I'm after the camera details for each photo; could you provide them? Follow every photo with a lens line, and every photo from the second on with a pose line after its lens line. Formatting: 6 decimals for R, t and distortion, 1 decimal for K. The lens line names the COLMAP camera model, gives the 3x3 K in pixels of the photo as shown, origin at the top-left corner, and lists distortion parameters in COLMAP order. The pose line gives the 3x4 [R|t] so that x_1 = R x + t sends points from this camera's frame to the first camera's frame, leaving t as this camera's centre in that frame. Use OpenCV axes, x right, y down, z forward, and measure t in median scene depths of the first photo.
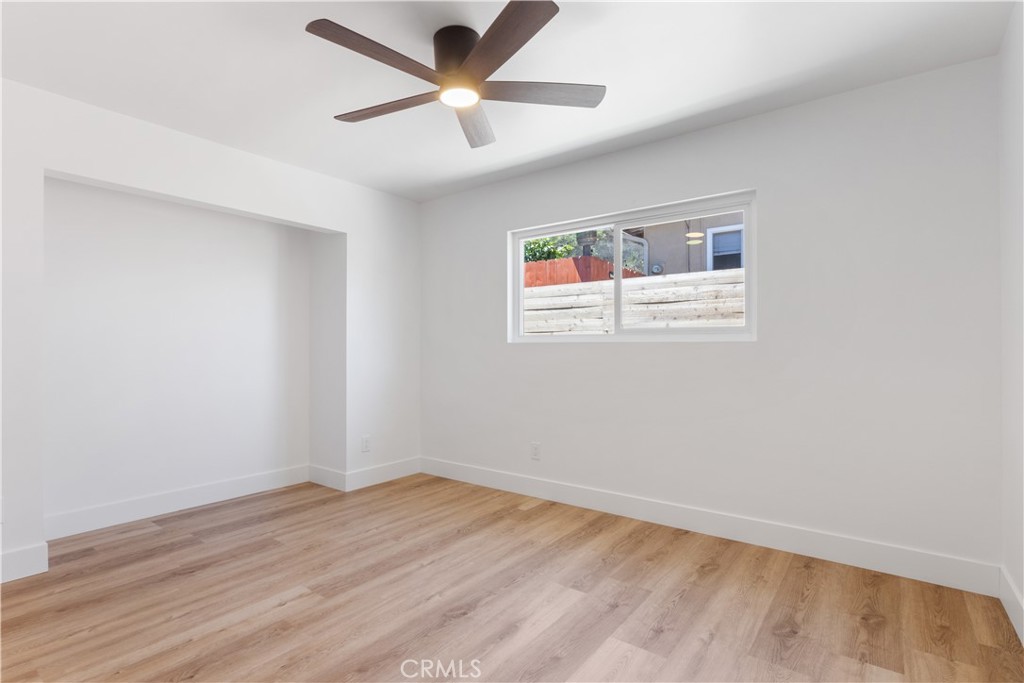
lens RADIAL K [[499.6, 0, 512.0], [0, 499.6, 341.5], [0, 0, 1]] dist [0.002439, 0.000137]
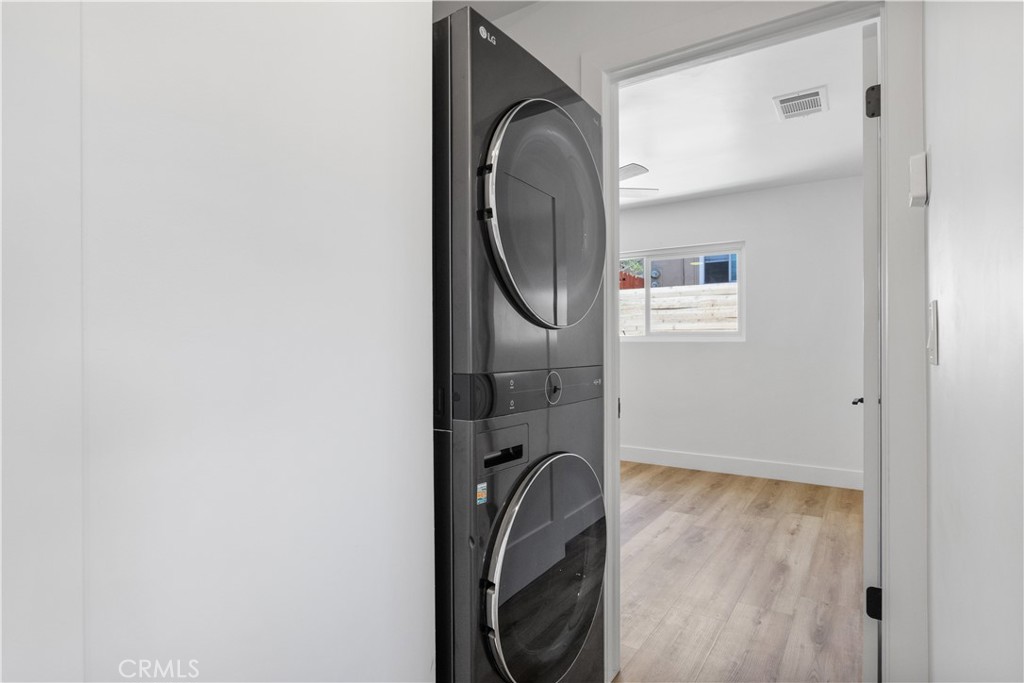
lens RADIAL K [[560.6, 0, 512.0], [0, 560.6, 341.5], [0, 0, 1]] dist [0.017248, -0.009391]
pose [[0.997322, -0.001877, 0.073113, -0.373454], [0.001194, 0.999955, 0.009380, -0.019036], [-0.073128, -0.009268, 0.997280, -0.709300]]
